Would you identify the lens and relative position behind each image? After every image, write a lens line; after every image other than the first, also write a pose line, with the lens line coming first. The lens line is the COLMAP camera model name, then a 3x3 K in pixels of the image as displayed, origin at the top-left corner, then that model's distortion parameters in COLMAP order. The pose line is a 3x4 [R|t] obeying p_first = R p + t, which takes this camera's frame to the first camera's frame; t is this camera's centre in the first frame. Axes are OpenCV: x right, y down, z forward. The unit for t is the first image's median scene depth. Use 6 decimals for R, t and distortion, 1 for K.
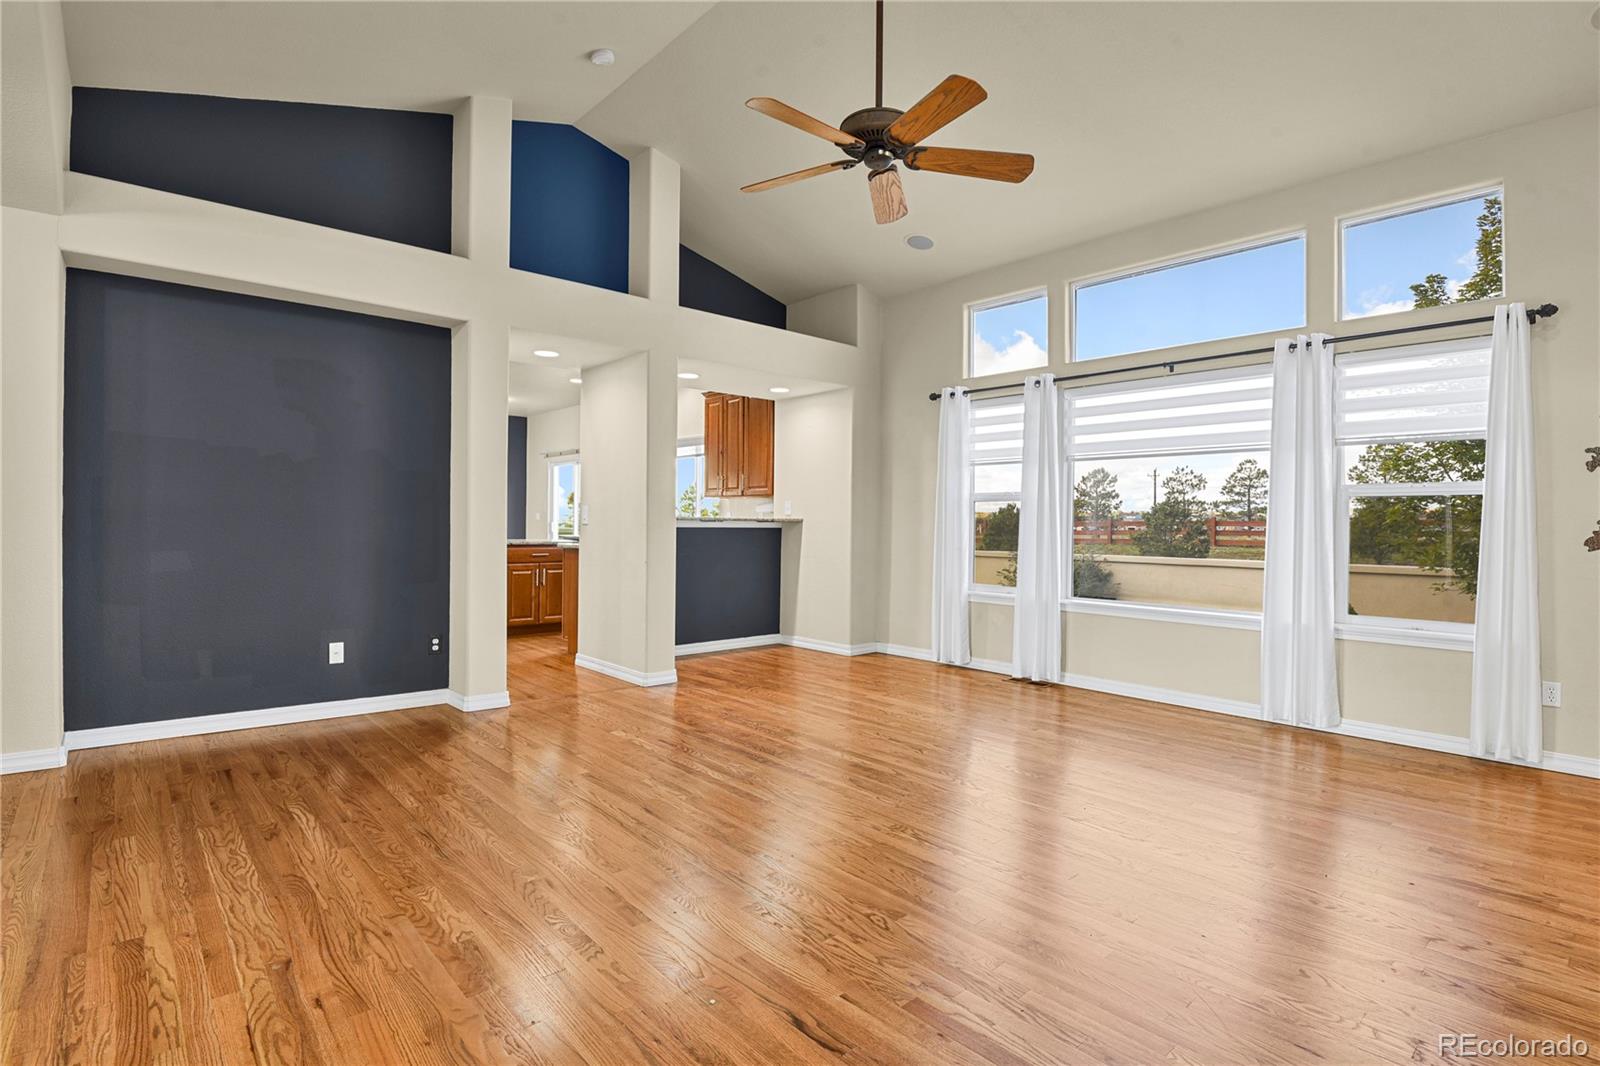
lens RADIAL K [[778.8, 0, 800.0], [0, 778.8, 533.0], [0, 0, 1]] dist [-0.000506, -0.023692]
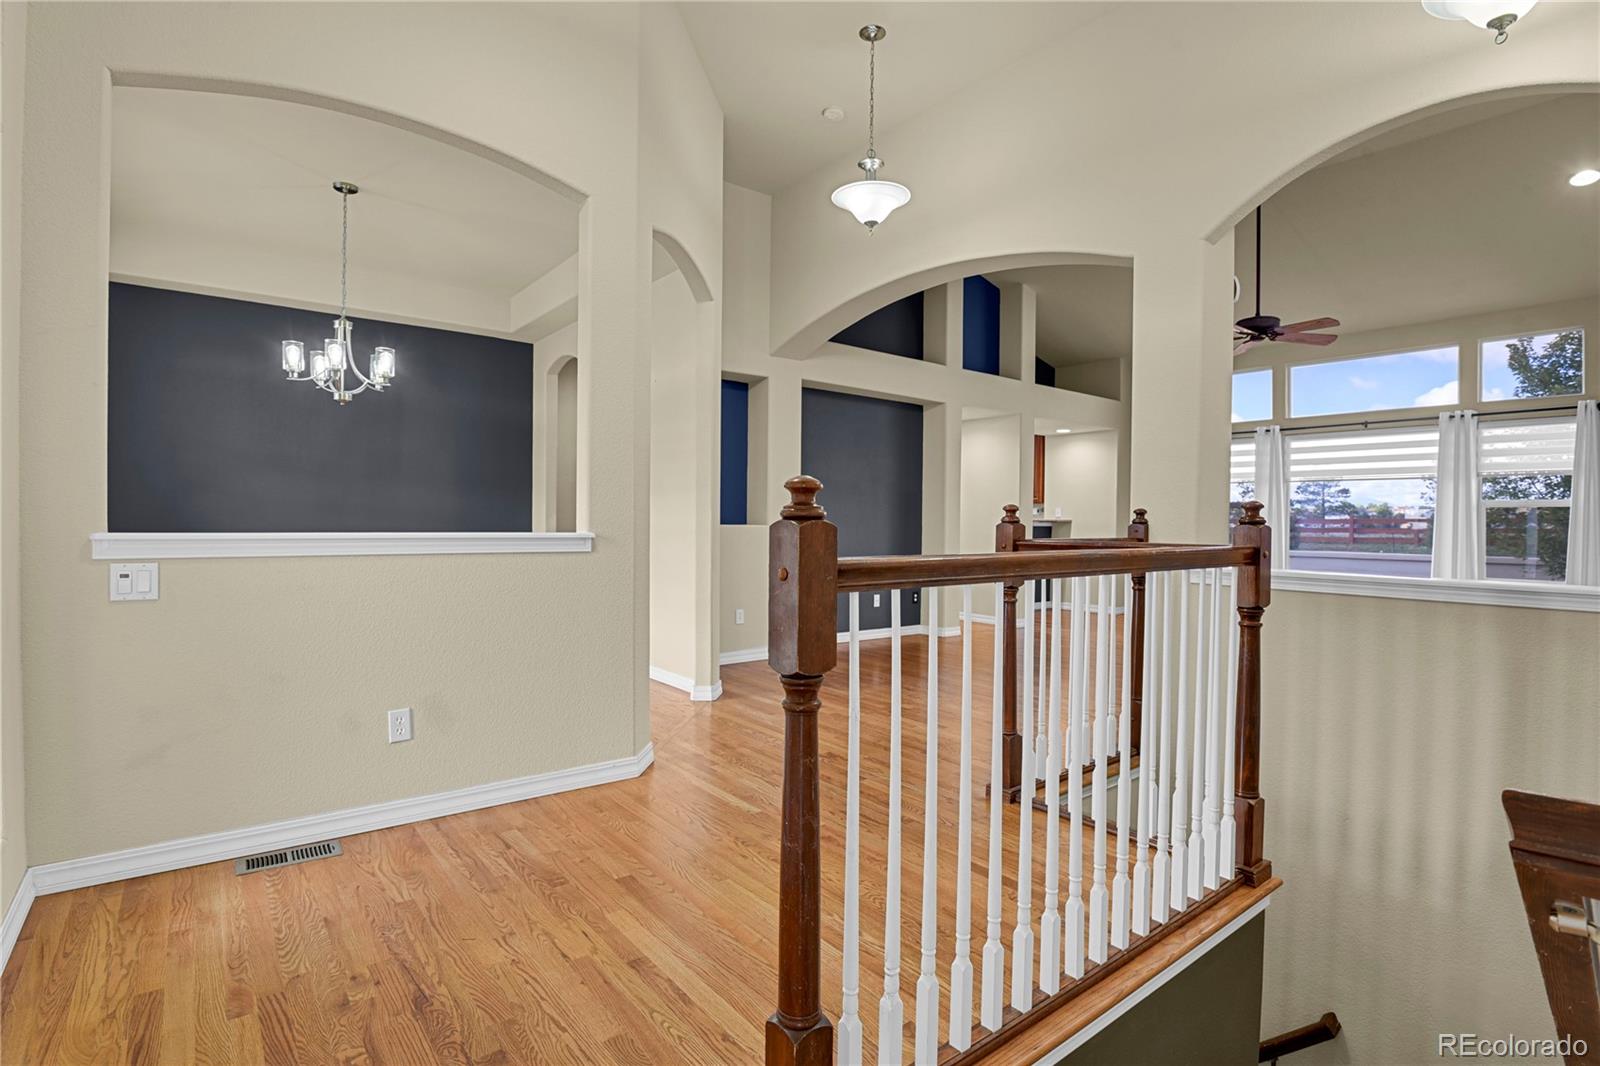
lens RADIAL K [[778.8, 0, 800.0], [0, 778.8, 533.0], [0, 0, 1]] dist [-0.000506, -0.023692]
pose [[0.998740, 0.003119, -0.050082, -0.550915], [-0.002853, 0.999981, 0.005384, -0.001637], [0.050097, -0.005234, 0.998731, -0.578112]]
